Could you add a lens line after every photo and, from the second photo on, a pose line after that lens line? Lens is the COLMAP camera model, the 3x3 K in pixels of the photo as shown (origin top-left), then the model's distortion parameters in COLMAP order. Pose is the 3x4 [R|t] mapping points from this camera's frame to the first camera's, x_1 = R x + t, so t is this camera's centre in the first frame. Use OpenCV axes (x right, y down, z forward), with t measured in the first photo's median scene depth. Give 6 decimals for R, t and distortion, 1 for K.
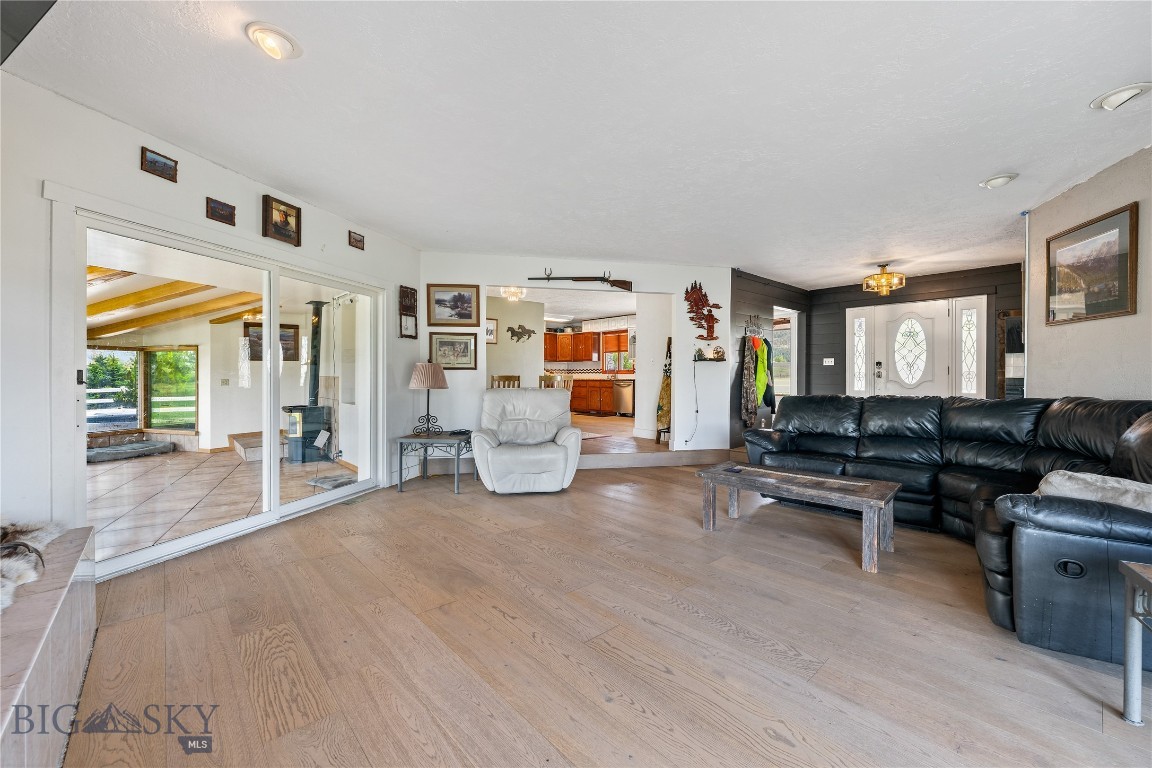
lens RADIAL K [[461.1, 0, 577.1], [0, 461.1, 376.0], [0, 0, 1]] dist [0.000190, 0.000220]
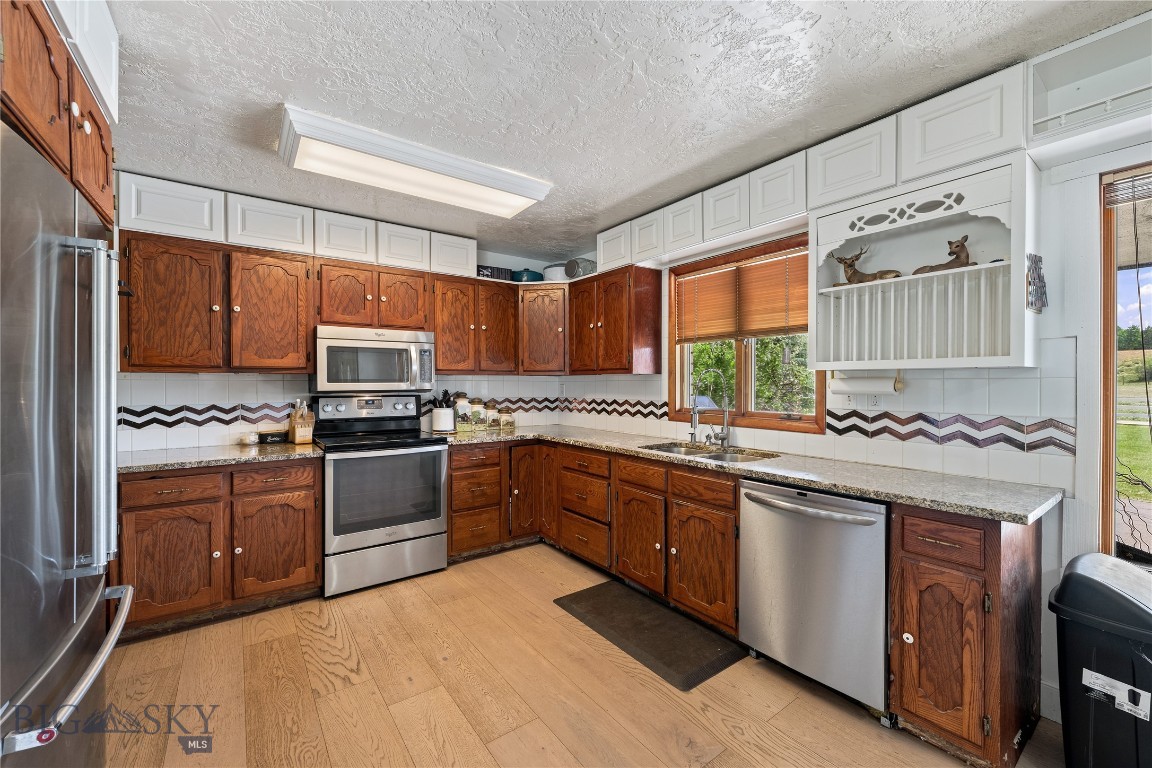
lens RADIAL K [[462.4, 0, 569.9], [0, 462.4, 384.1], [0, 0, 1]] dist [-0.000127, 0.000045]
pose [[0.994002, 0.000138, -0.109363, 0.036770], [0.000303, 0.999992, 0.004013, -0.039365], [0.109362, -0.004022, 0.993994, 1.027840]]
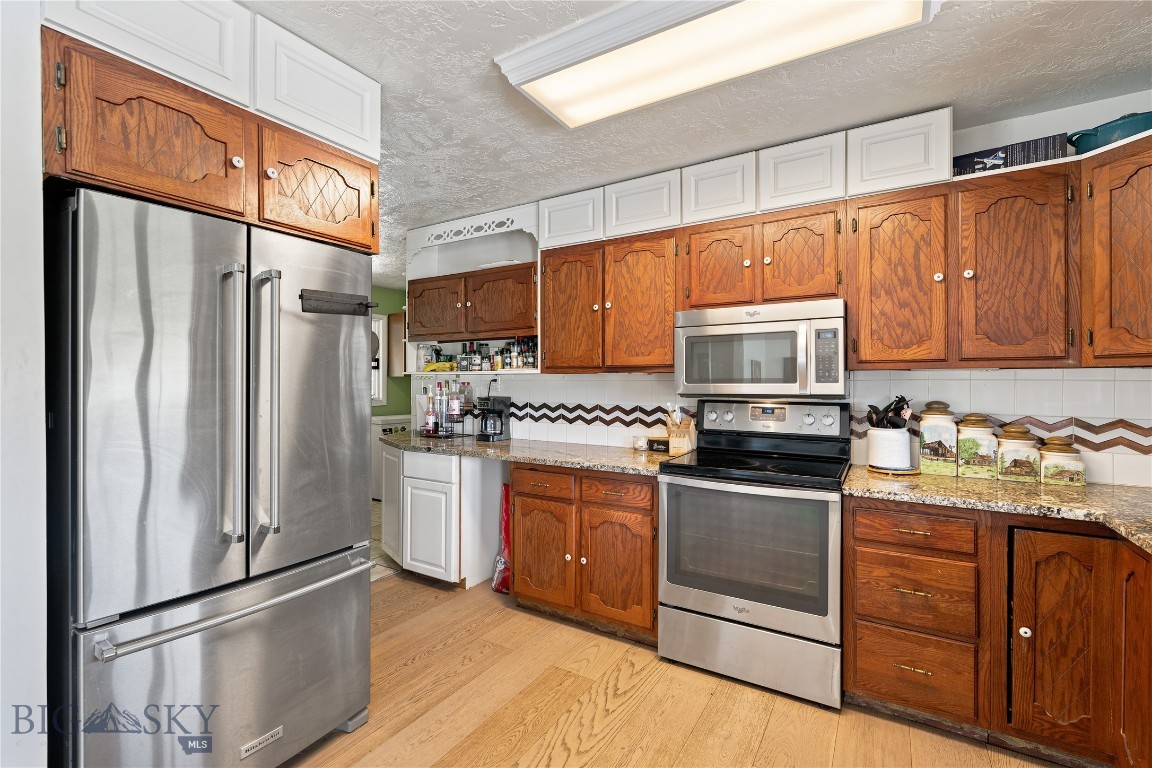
lens RADIAL K [[505.0, 0, 576.0], [0, 505.0, 384.0], [0, 0, 1]] dist [-0.001117, 0.000018]
pose [[0.278388, 0.002124, -0.960466, 0.084609], [-0.002341, 0.999996, 0.001533, -0.038997], [0.960466, 0.001822, 0.278392, 1.205385]]
